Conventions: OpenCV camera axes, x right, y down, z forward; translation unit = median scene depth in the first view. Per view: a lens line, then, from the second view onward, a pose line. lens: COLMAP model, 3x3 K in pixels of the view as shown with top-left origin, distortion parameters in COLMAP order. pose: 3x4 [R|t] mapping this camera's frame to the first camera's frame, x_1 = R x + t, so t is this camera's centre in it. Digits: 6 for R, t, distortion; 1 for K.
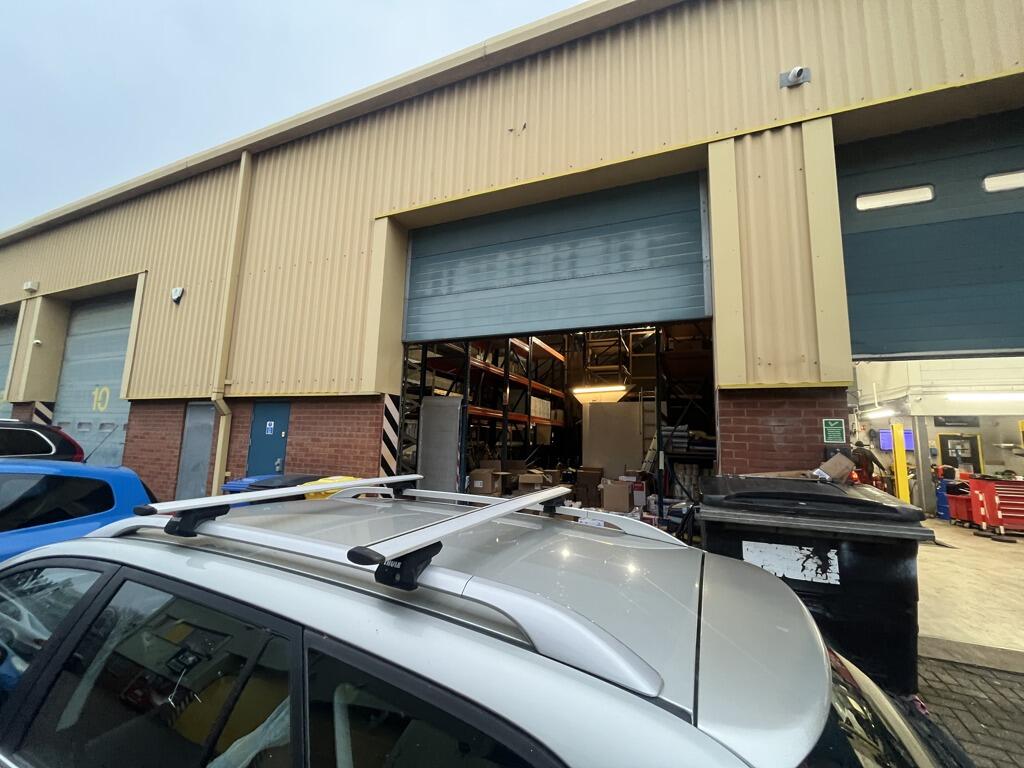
lens RADIAL K [[411.3, 0, 512.0], [0, 411.3, 384.0], [0, 0, 1]] dist [-0.001920, -0.000264]
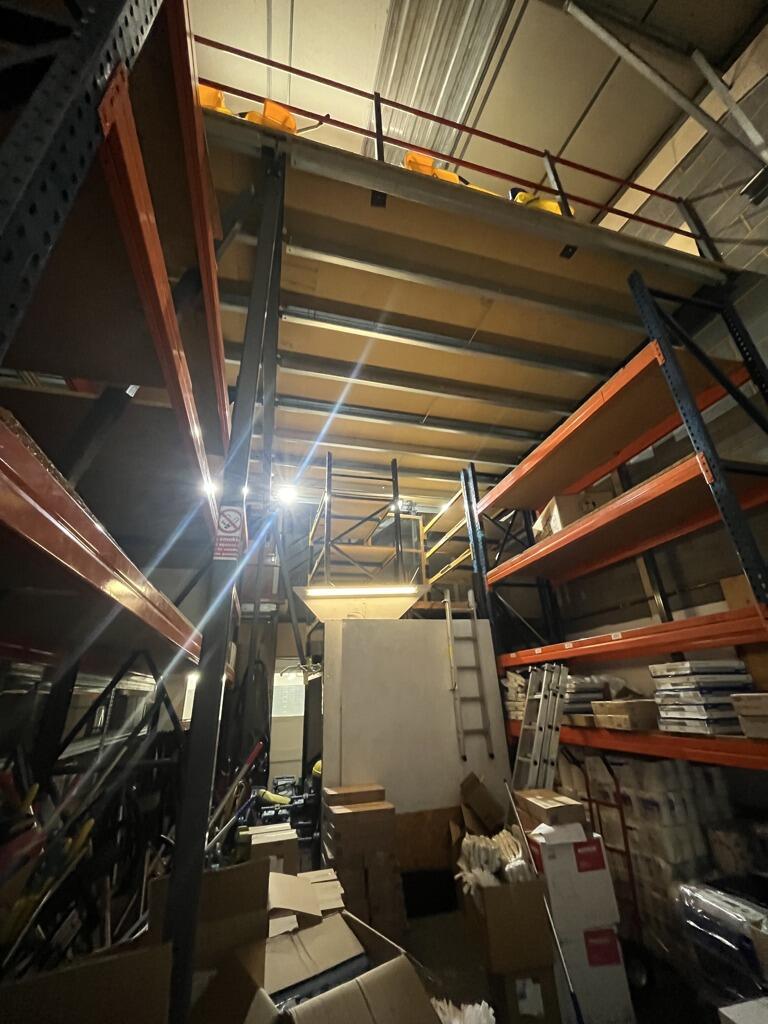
lens RADIAL K [[411.3, 0, 384.0], [0, 411.3, 512.0], [0, 0, 1]] dist [-0.001920, -0.000264]
pose [[0.788734, 0.203584, 0.580046, -0.094797], [-0.026670, 0.954014, -0.298574, 0.106835], [-0.614156, 0.220025, 0.757892, 0.982572]]
